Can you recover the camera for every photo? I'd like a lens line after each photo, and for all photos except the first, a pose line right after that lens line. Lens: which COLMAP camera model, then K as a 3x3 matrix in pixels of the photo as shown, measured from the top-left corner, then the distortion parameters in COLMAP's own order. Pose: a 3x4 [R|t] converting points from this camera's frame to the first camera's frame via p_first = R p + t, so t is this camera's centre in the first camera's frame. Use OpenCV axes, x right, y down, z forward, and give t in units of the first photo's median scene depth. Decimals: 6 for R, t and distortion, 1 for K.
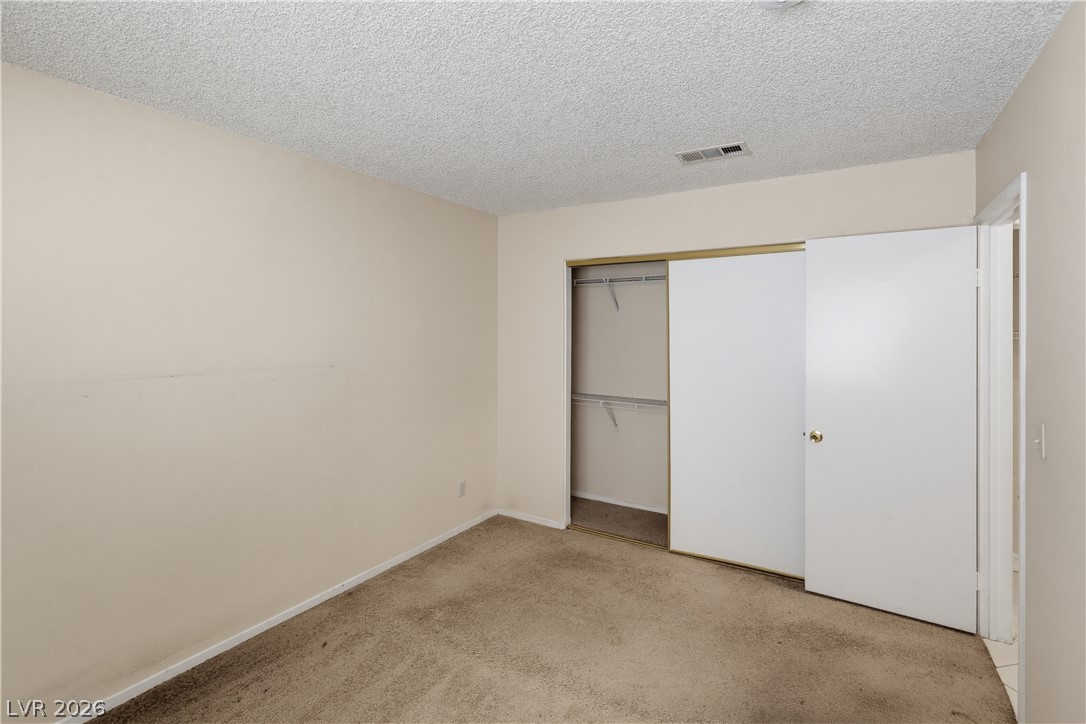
lens RADIAL K [[529.4, 0, 542.8], [0, 529.4, 330.6], [0, 0, 1]] dist [-0.004647, 0.000584]
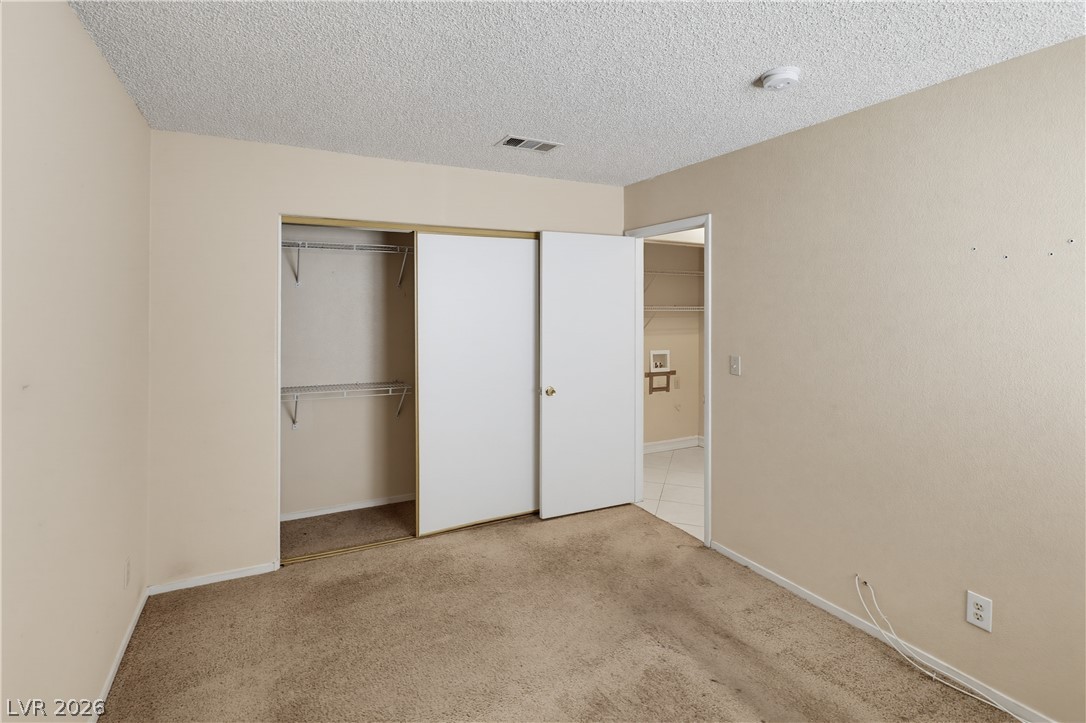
lens RADIAL K [[529.4, 0, 539.4], [0, 529.4, 303.6], [0, 0, 1]] dist [-0.004647, 0.000584]
pose [[0.505443, 0.002679, 0.862856, -0.503508], [0.003210, 0.999982, -0.004986, 0.001126], [-0.862854, 0.005290, 0.505425, 0.349374]]
